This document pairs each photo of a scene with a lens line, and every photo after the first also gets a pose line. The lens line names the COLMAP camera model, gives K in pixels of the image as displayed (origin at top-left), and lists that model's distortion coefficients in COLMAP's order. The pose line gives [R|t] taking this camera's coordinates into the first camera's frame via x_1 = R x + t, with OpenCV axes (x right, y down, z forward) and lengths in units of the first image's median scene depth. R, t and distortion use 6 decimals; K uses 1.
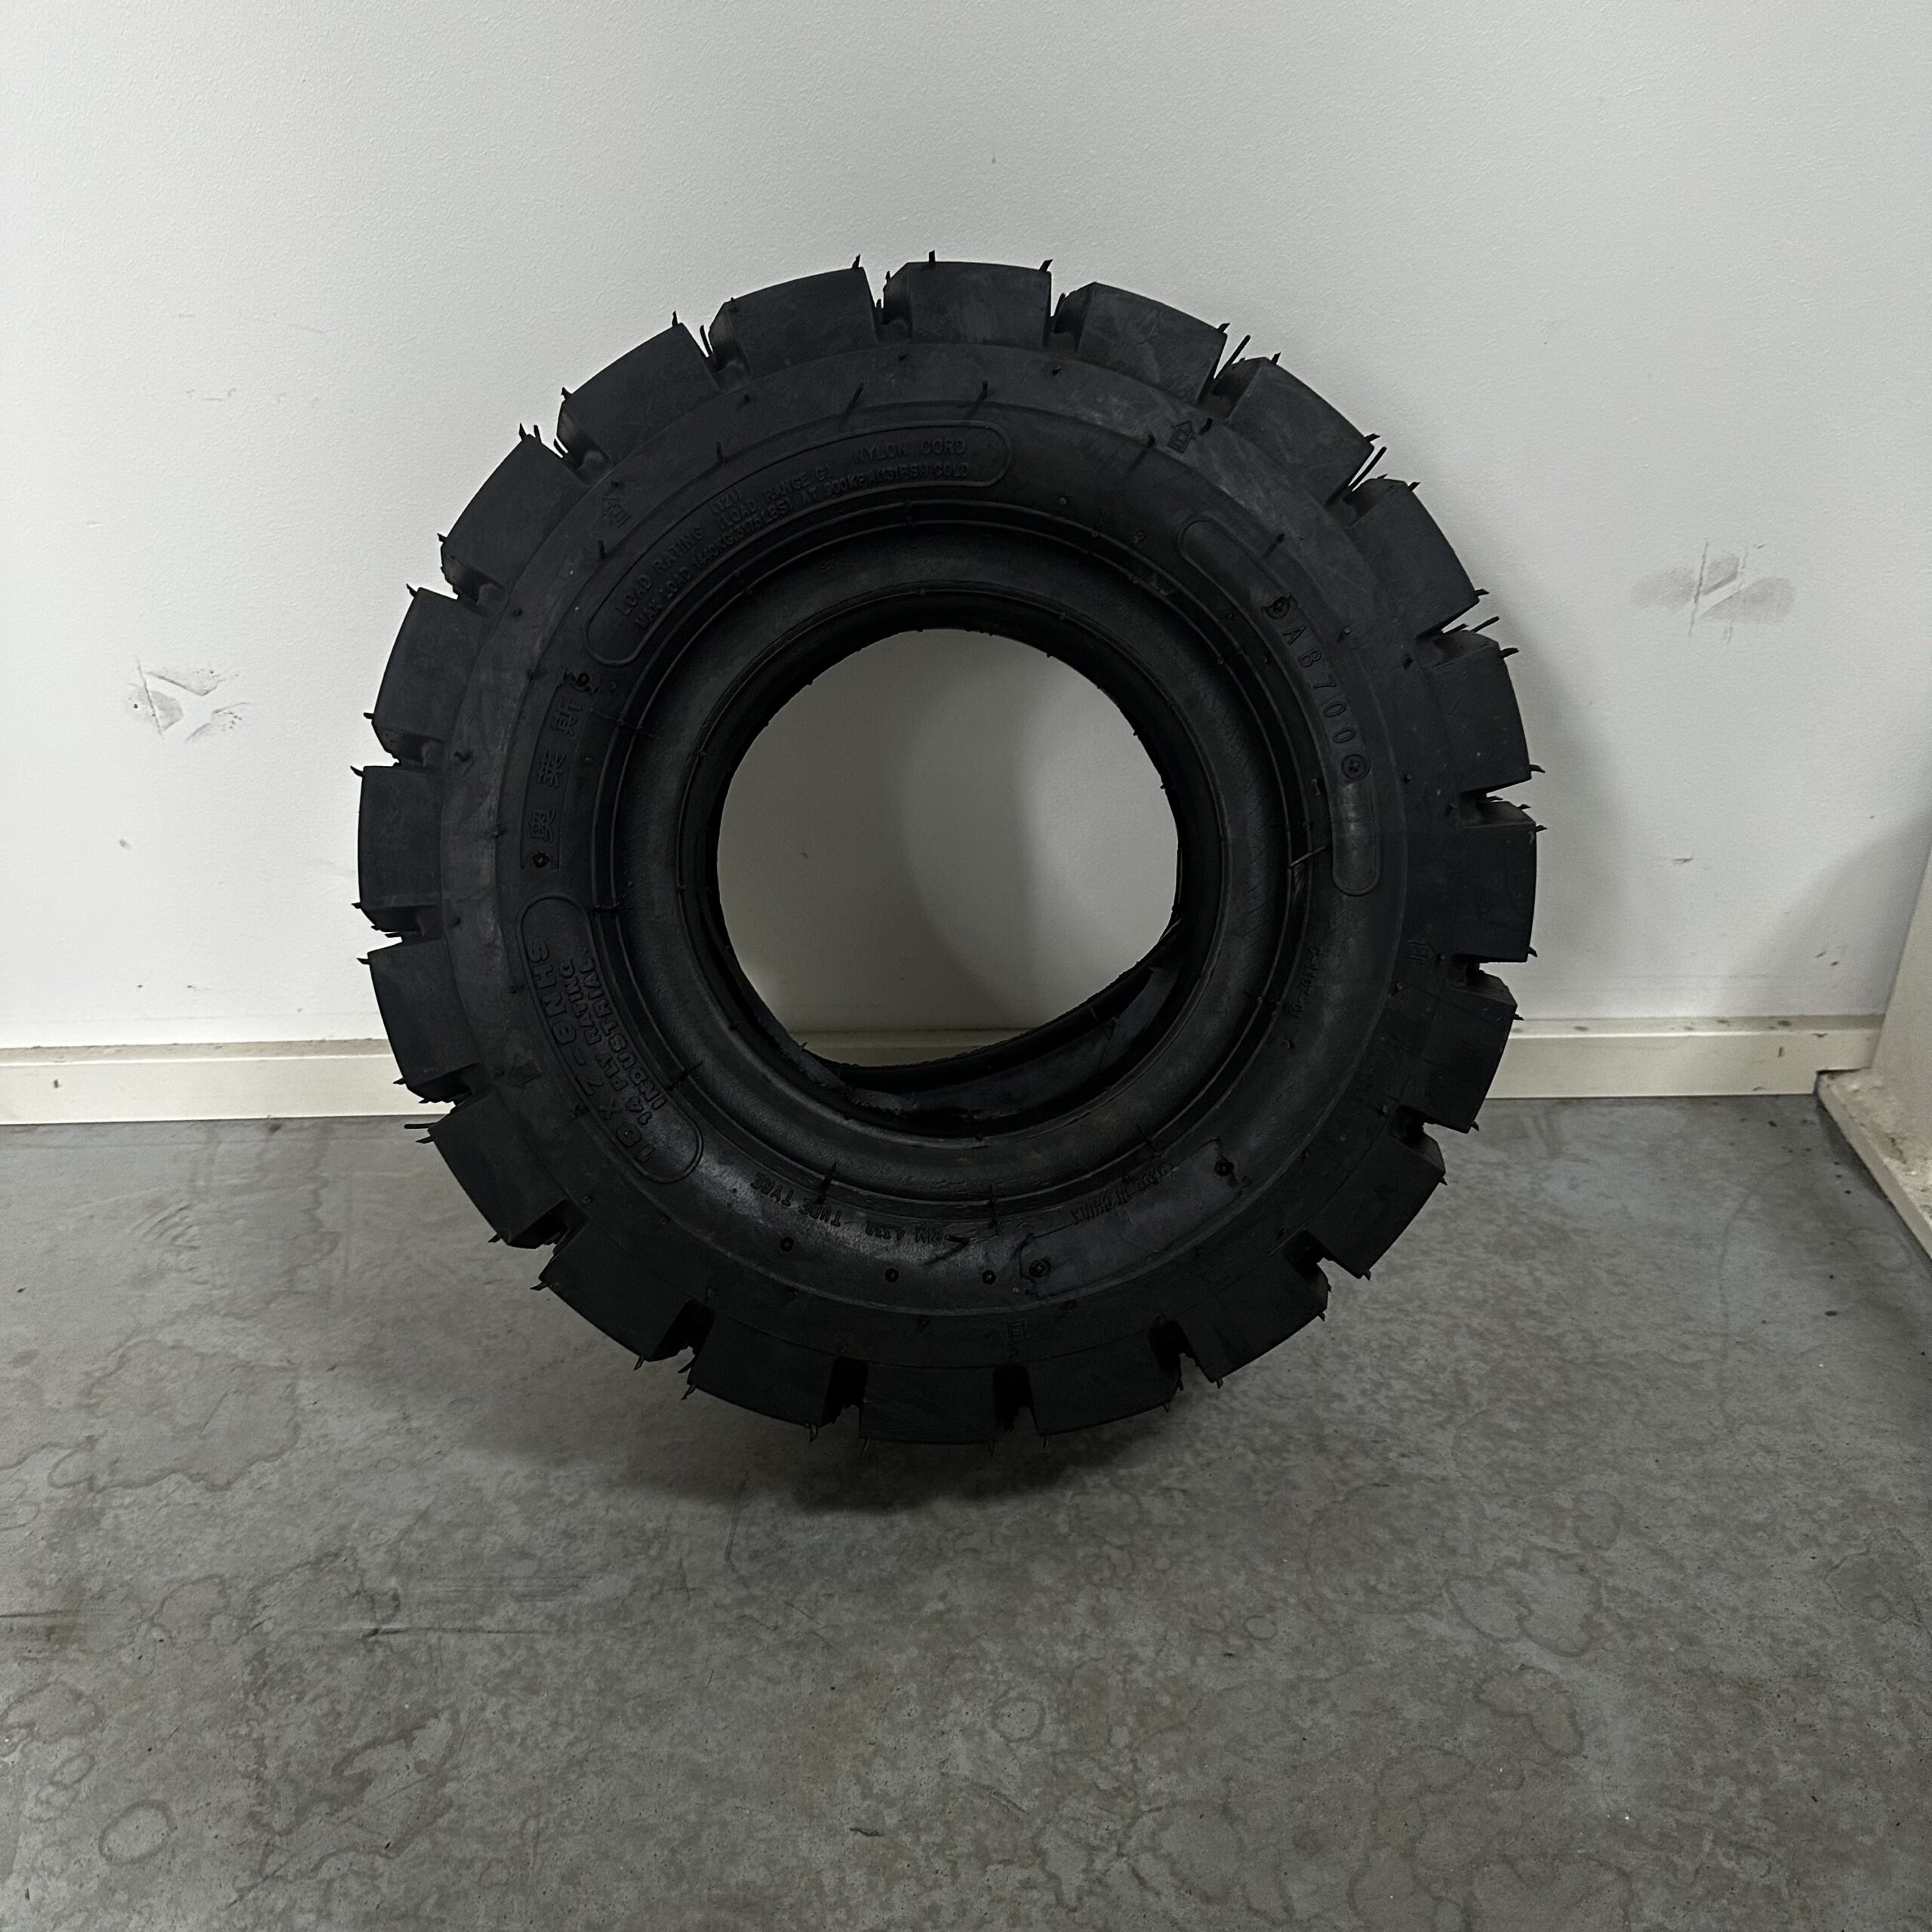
lens RADIAL K [[1792.2, 0, 966.0], [0, 1792.2, 966.0], [0, 0, 1]] dist [0.015660, -0.029193]
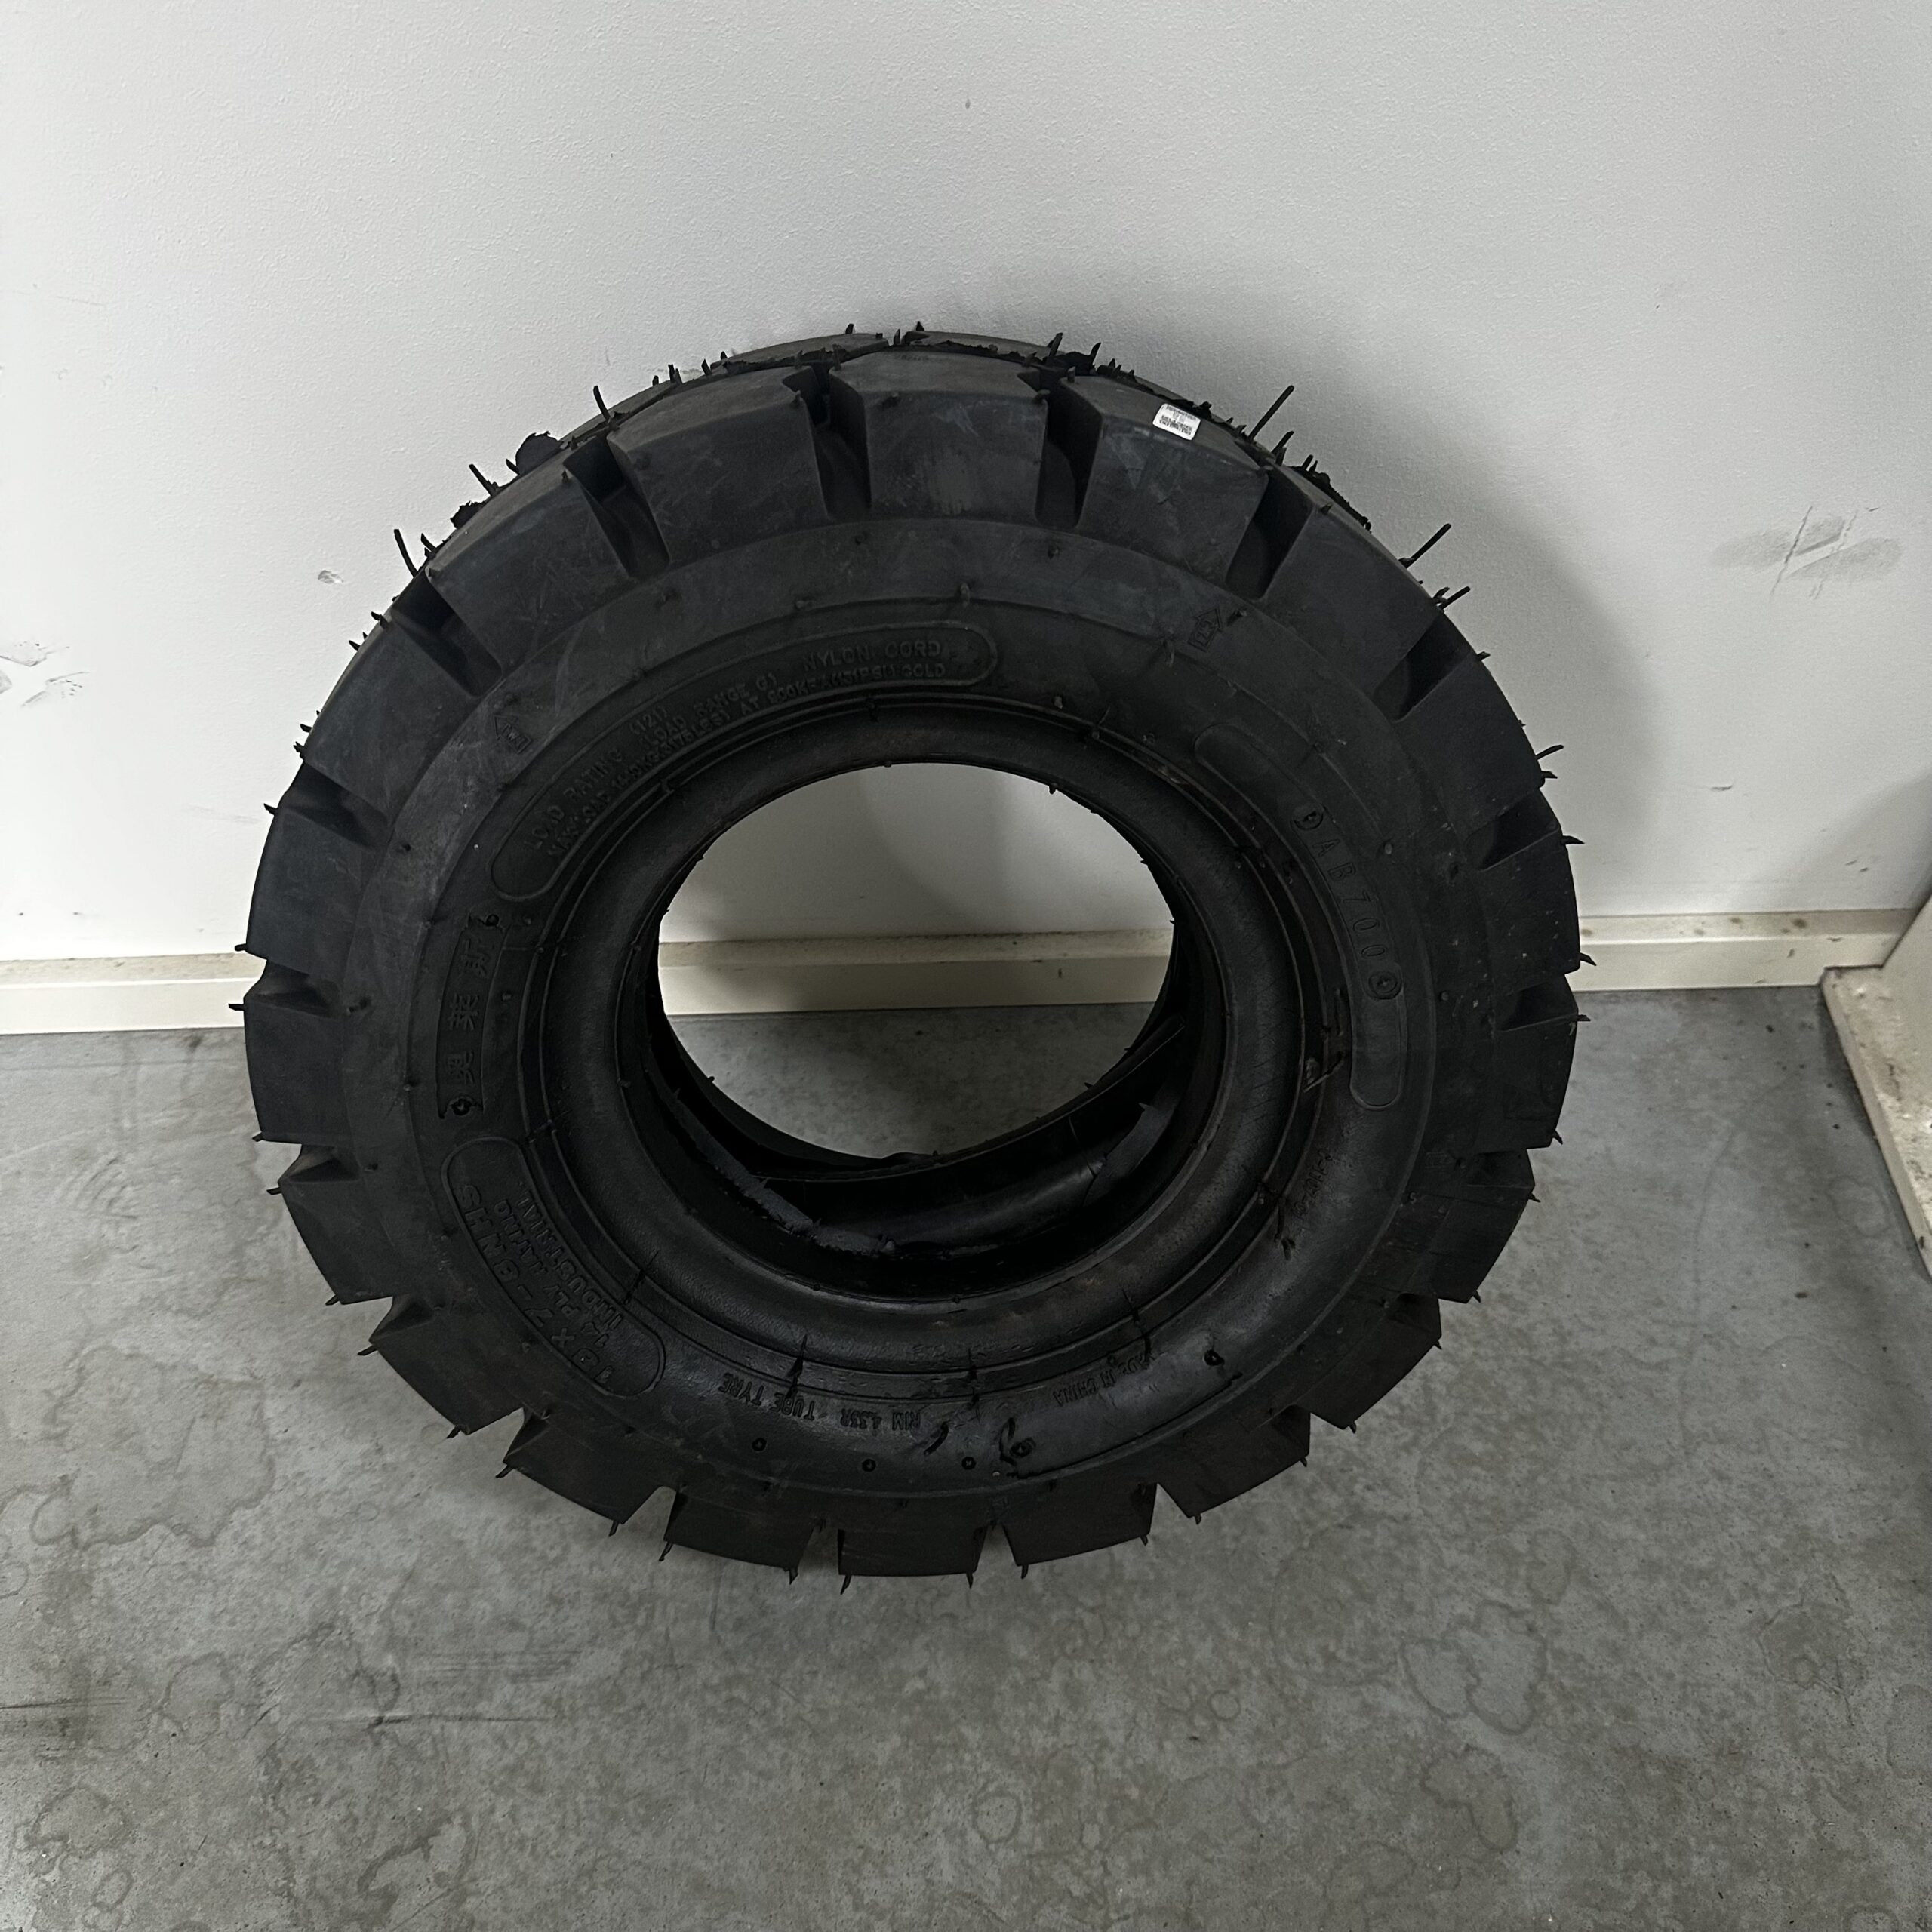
lens RADIAL K [[1813.4, 0, 956.9], [0, 1813.4, 847.4], [0, 0, 1]] dist [-0.000231, -0.007121]
pose [[0.999509, -0.013425, 0.028313, -0.017137], [0.001920, 0.928106, 0.372312, -0.510662], [-0.031276, -0.372075, 0.927676, 0.209273]]
